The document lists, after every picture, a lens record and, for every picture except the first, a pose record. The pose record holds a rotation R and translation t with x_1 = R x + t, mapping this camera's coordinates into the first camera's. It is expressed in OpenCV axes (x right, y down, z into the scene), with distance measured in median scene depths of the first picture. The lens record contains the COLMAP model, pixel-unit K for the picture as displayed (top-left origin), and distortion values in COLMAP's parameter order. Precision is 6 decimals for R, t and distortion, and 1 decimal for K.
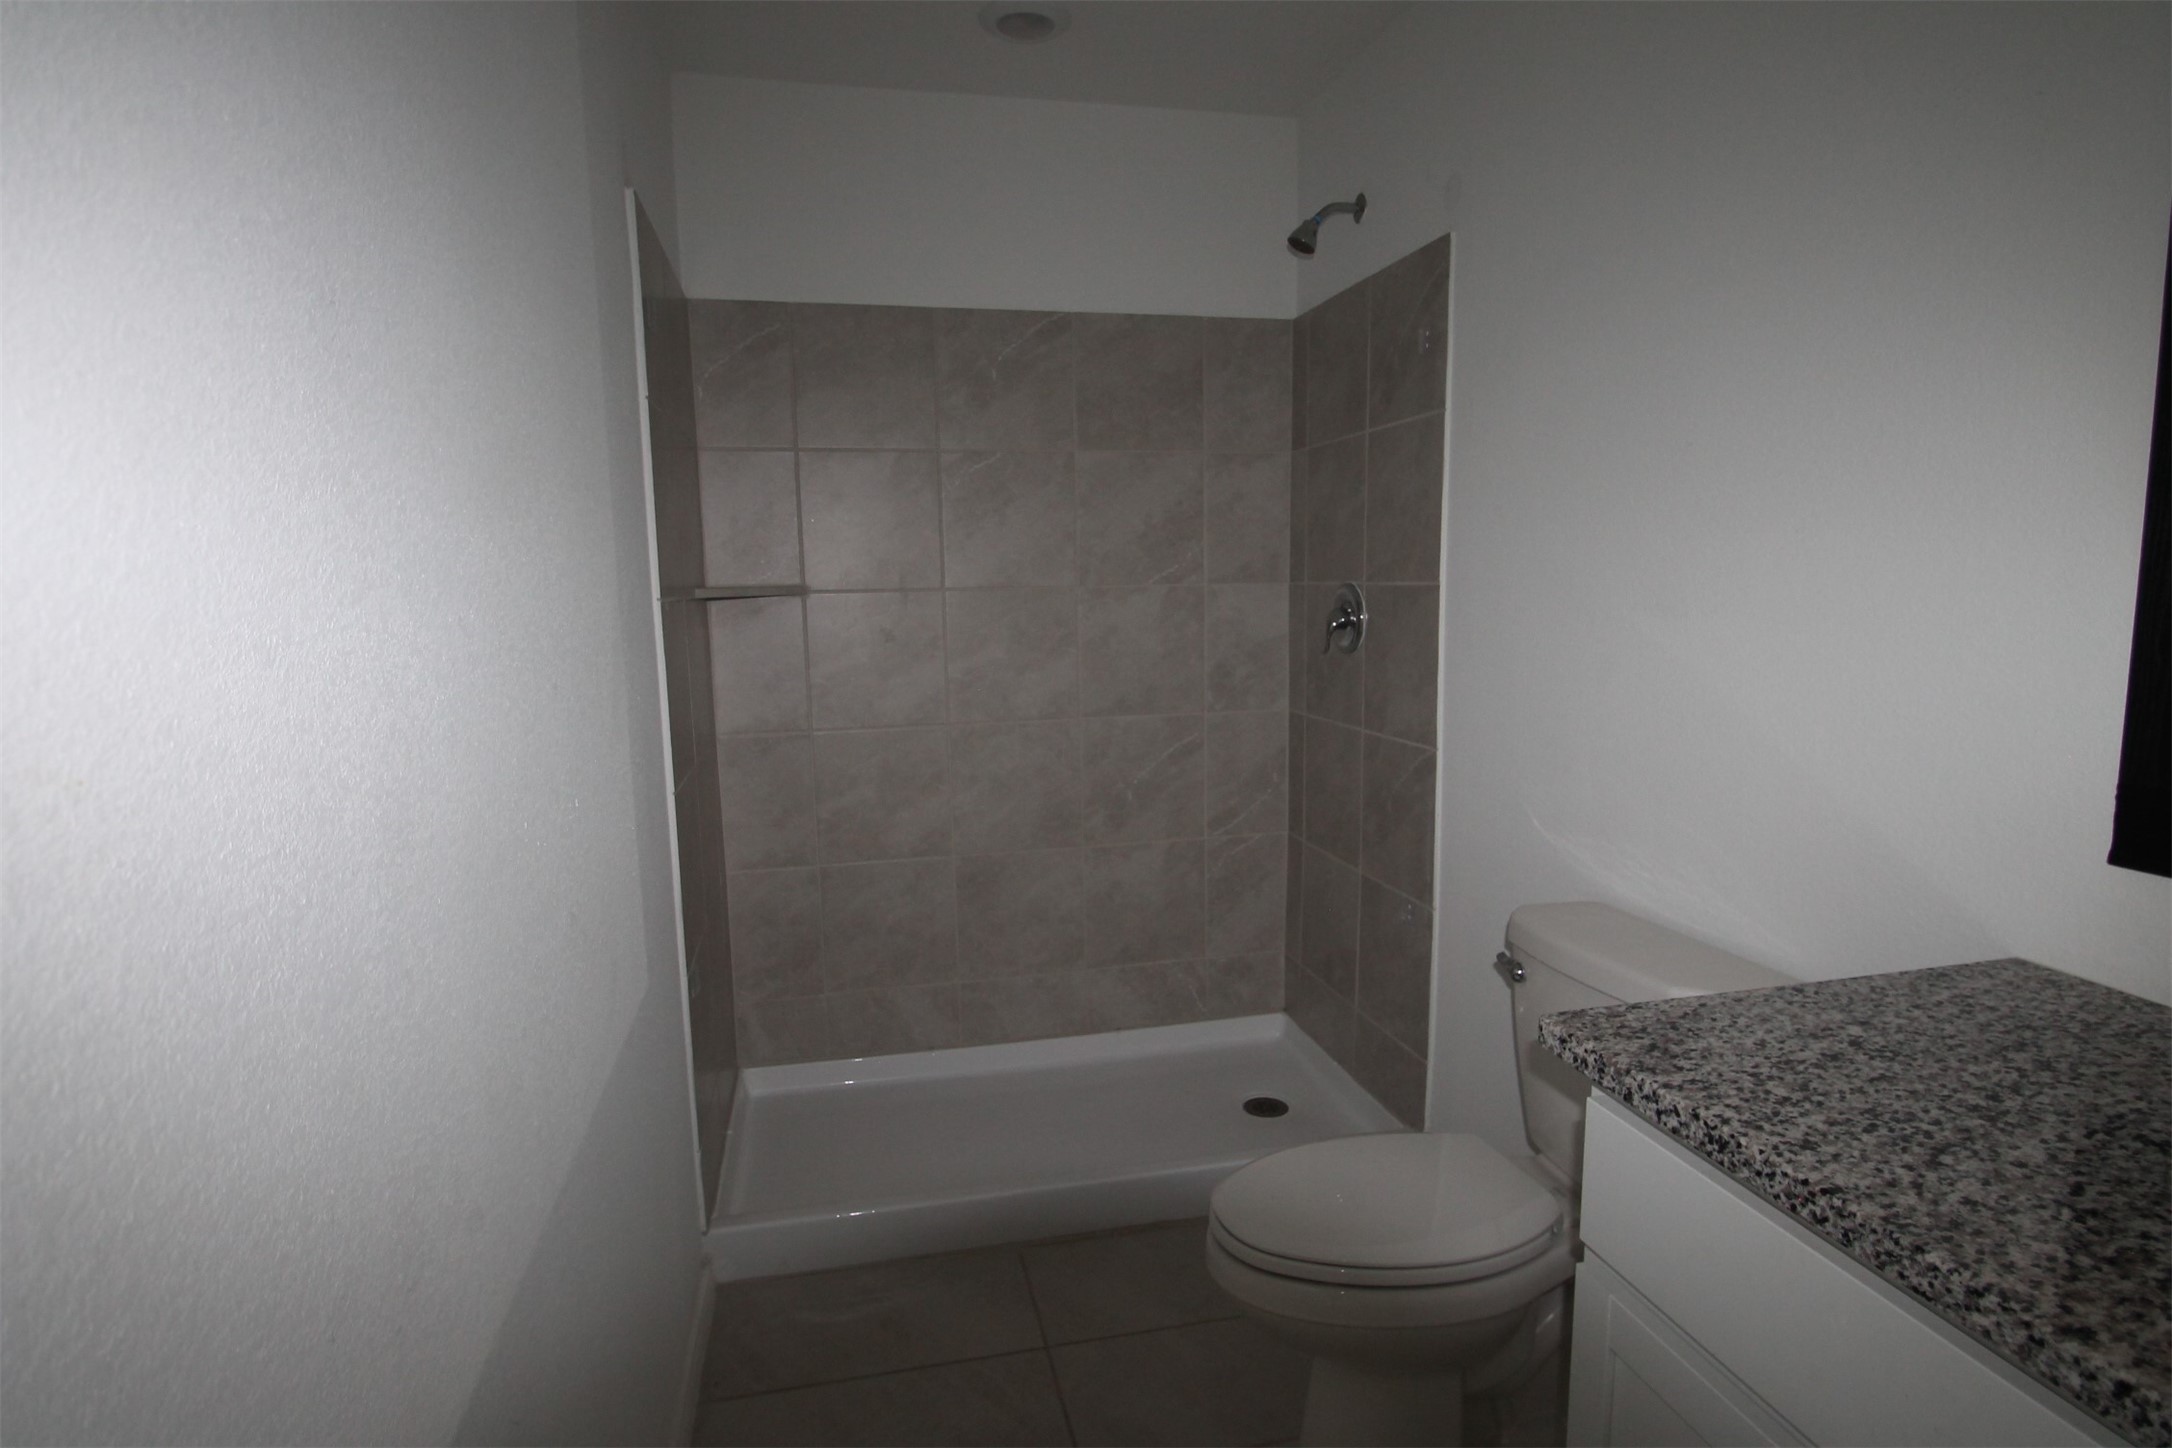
lens RADIAL K [[1164.6, 0, 1087.0], [0, 1164.6, 725.4], [0, 0, 1]] dist [0.000516, -0.000419]
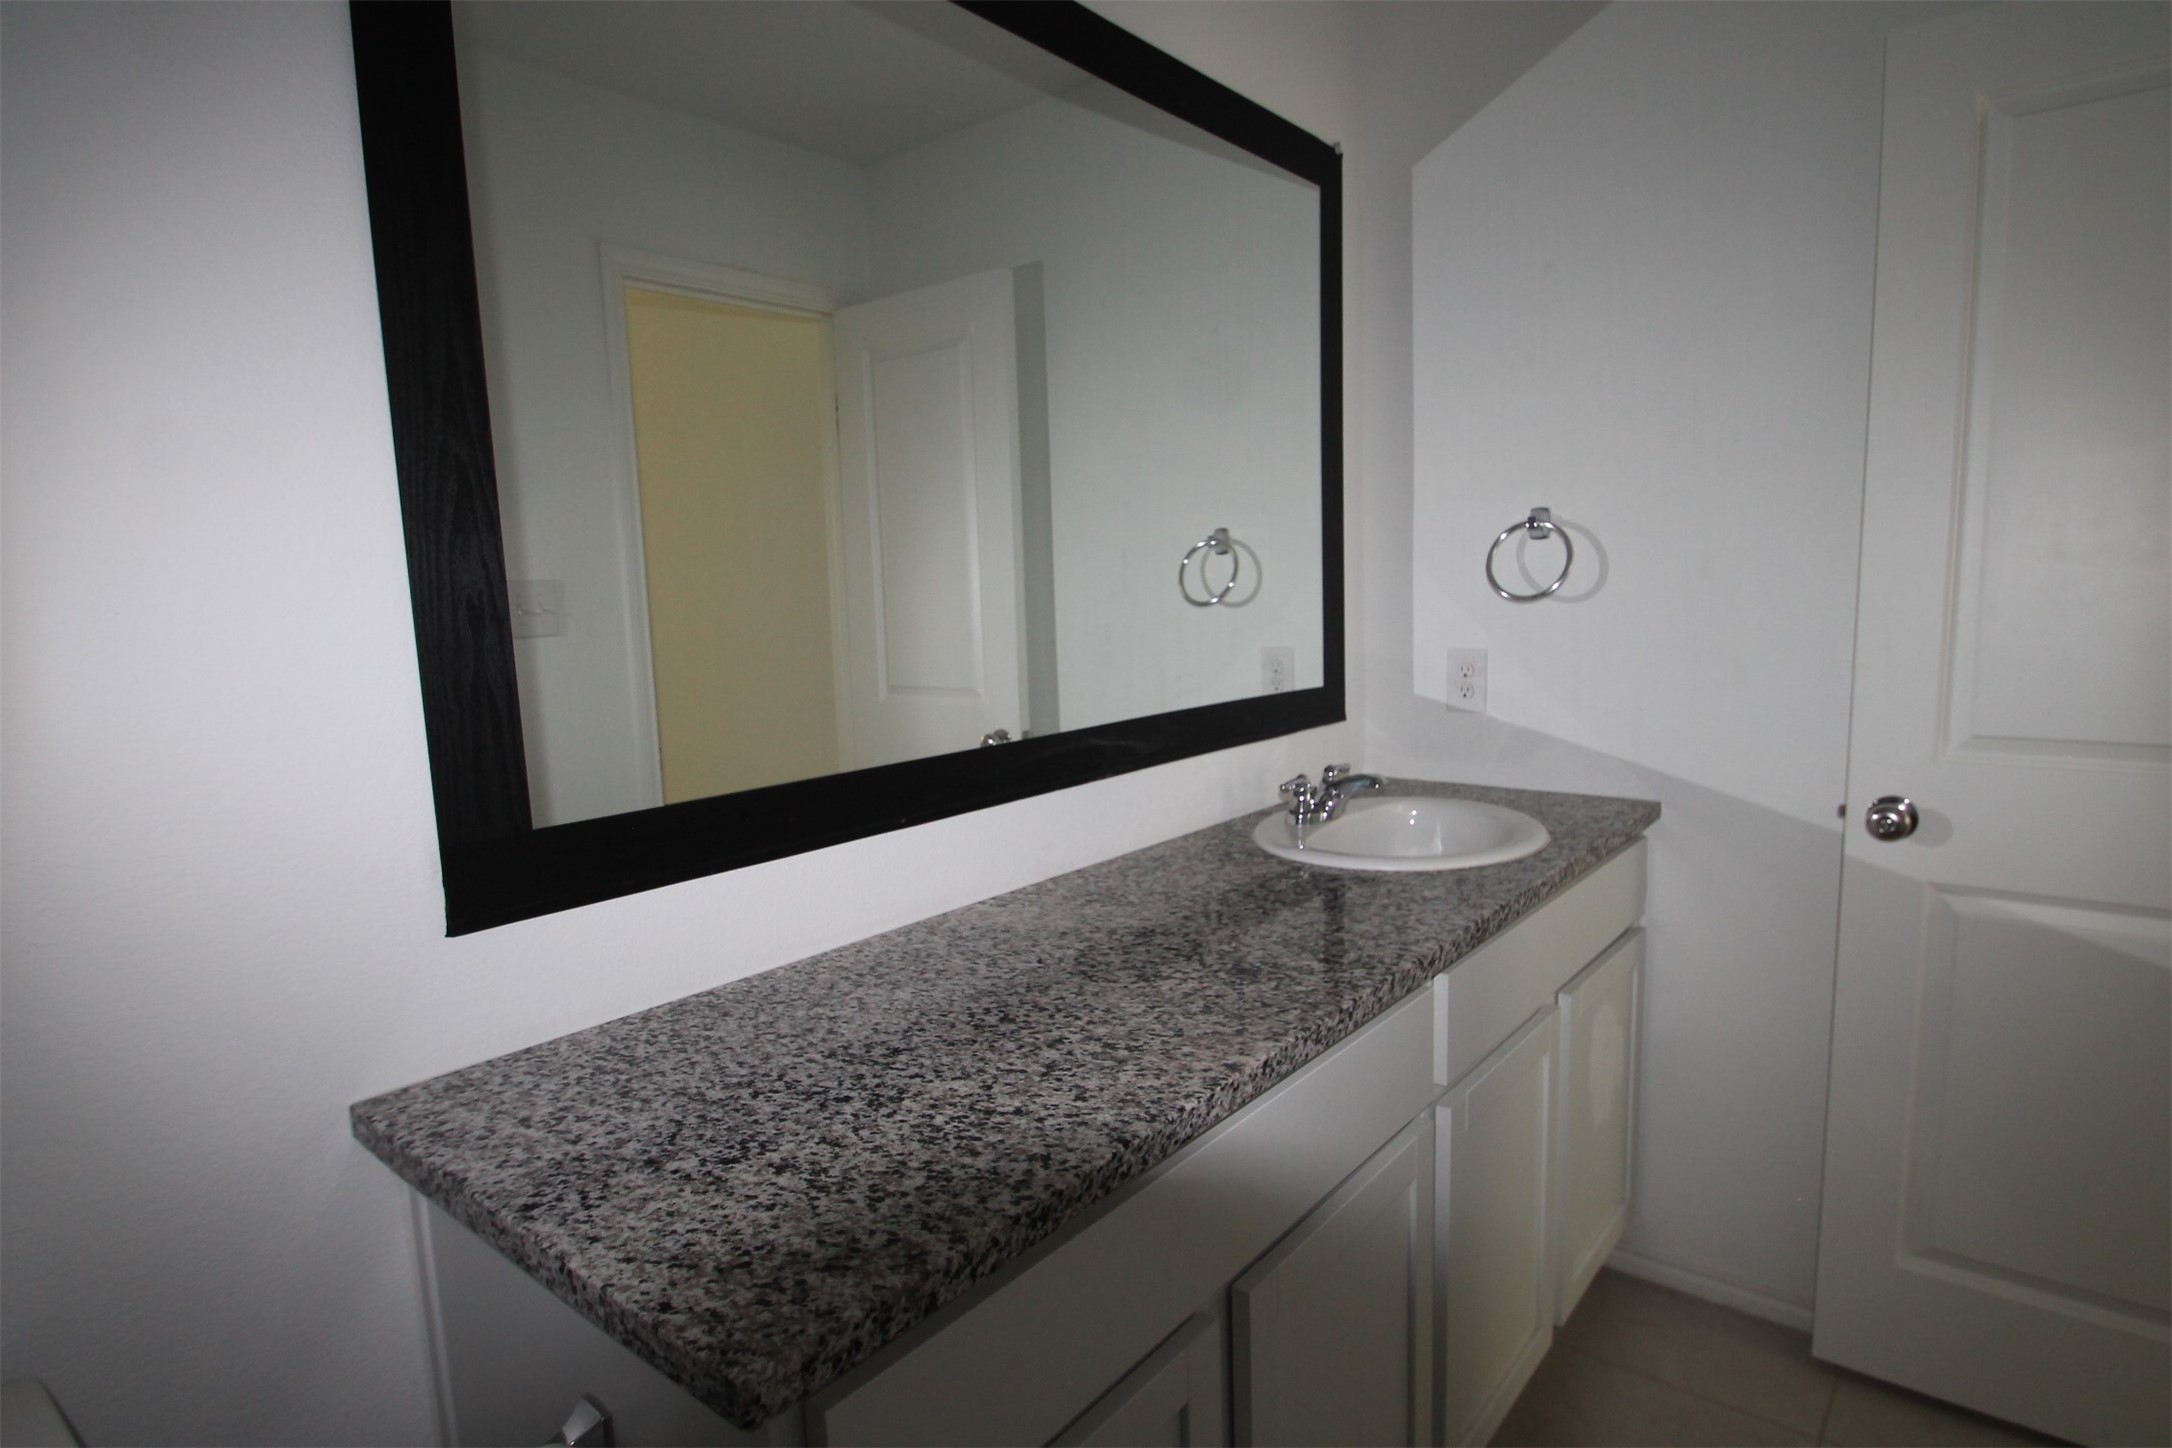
lens RADIAL K [[1164.6, 0, 1089.9], [0, 1164.6, 732.6], [0, 0, 1]] dist [0.000516, -0.000419]
pose [[-0.622164, -0.066013, 0.780099, -0.153608], [0.138074, 0.971567, 0.192335, -0.164540], [-0.770615, 0.227376, -0.595359, 1.281637]]
